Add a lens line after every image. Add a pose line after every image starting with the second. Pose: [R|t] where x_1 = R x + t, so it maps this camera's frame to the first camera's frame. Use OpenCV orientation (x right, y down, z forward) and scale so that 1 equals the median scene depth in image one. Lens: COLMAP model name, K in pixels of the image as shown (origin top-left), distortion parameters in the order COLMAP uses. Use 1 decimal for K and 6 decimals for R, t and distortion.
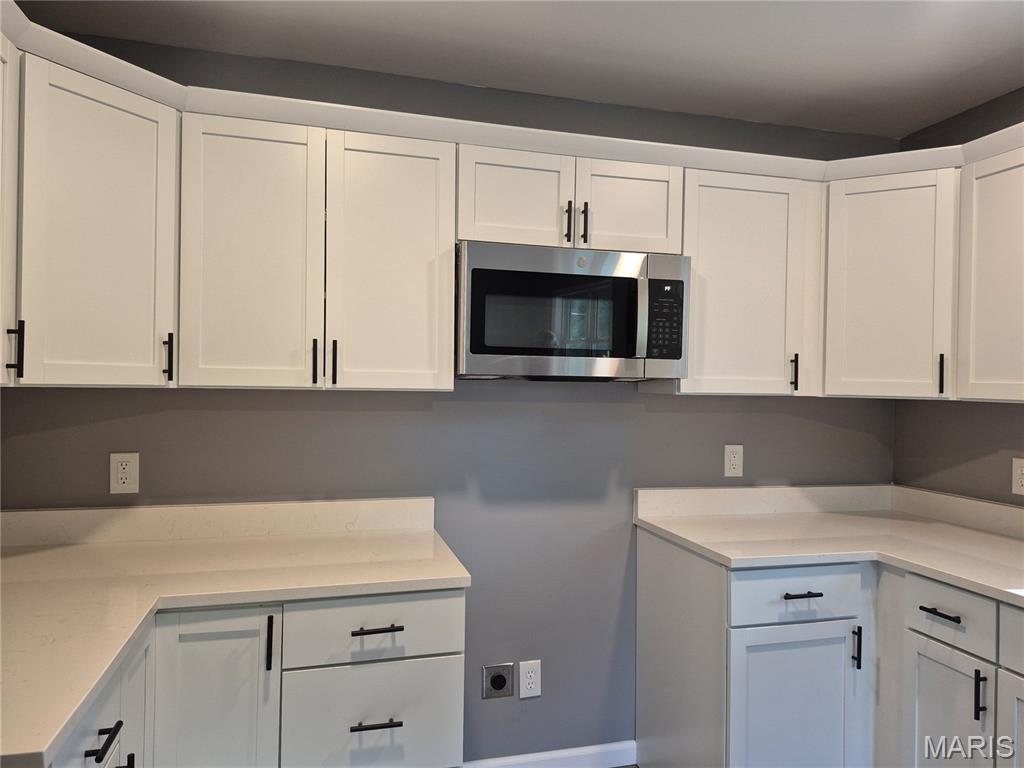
lens RADIAL K [[711.6, 0, 520.0], [0, 711.6, 379.9], [0, 0, 1]] dist [0.072432, -0.075478]
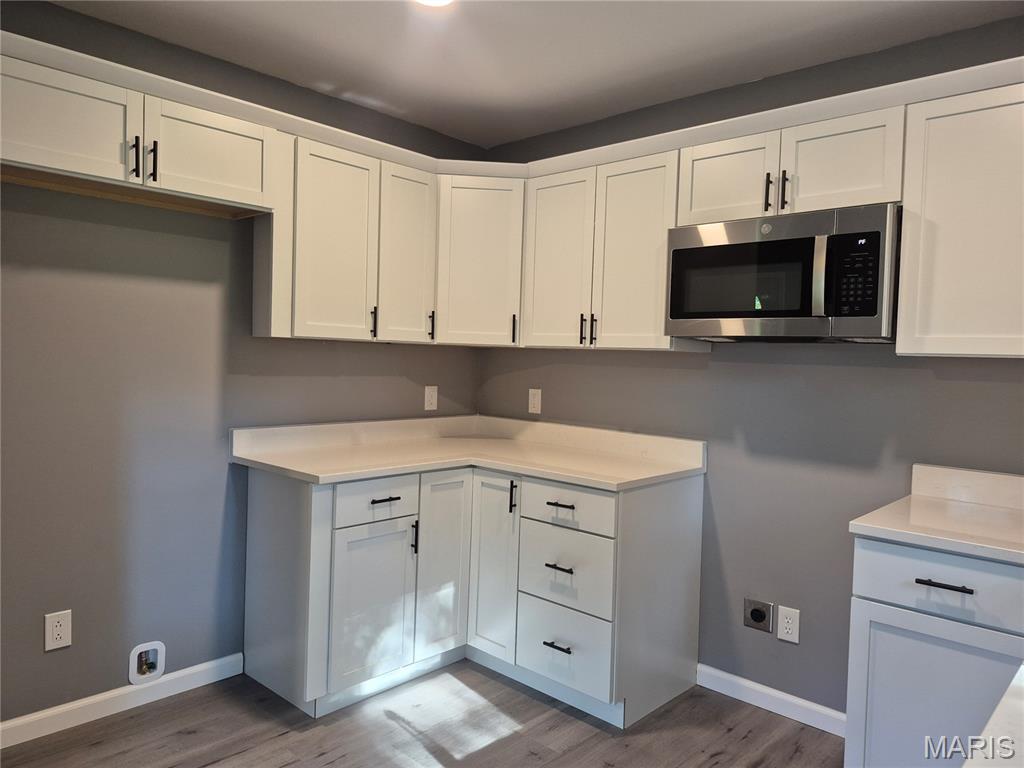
lens RADIAL K [[711.6, 0, 513.9], [0, 711.6, 379.7], [0, 0, 1]] dist [0.072432, -0.075478]
pose [[0.521305, 0.030313, -0.852832, 0.796901], [-0.019690, 0.999530, 0.023492, 0.042010], [0.853143, 0.004546, 0.521657, 0.108507]]
